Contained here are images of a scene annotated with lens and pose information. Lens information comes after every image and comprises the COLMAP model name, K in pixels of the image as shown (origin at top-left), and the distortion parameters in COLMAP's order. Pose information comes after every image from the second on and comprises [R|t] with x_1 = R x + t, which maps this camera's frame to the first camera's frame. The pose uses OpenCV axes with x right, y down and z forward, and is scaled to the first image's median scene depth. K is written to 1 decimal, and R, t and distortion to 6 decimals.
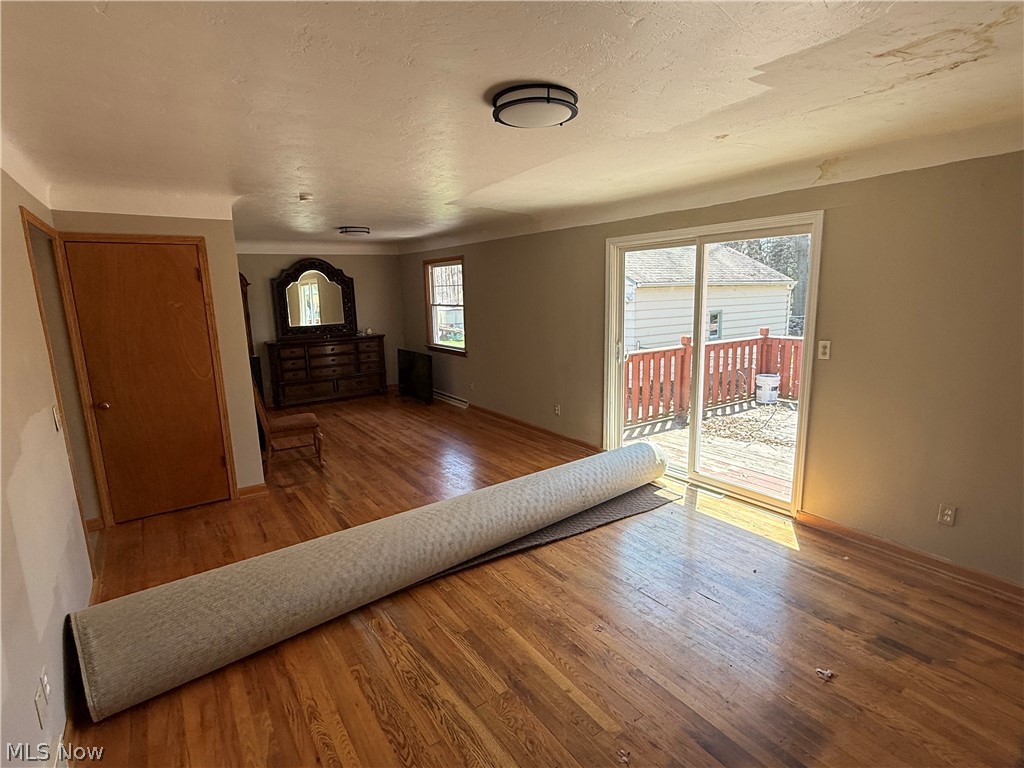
lens RADIAL K [[519.3, 0, 512.0], [0, 519.3, 384.0], [0, 0, 1]] dist [0.001602, 0.000670]
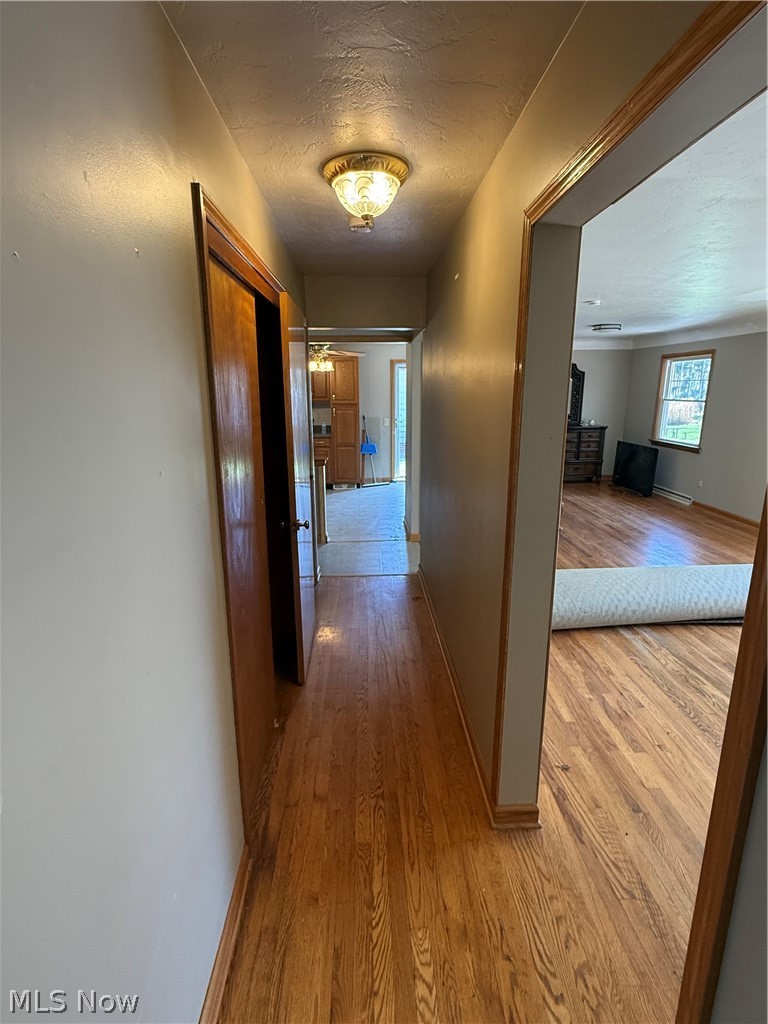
lens RADIAL K [[519.3, 0, 384.0], [0, 519.3, 512.0], [0, 0, 1]] dist [0.001602, 0.000670]
pose [[0.843925, 0.149378, -0.515244, -0.085666], [-0.118630, 0.988638, 0.092317, 0.049089], [0.523179, -0.016785, 0.852057, -0.208602]]
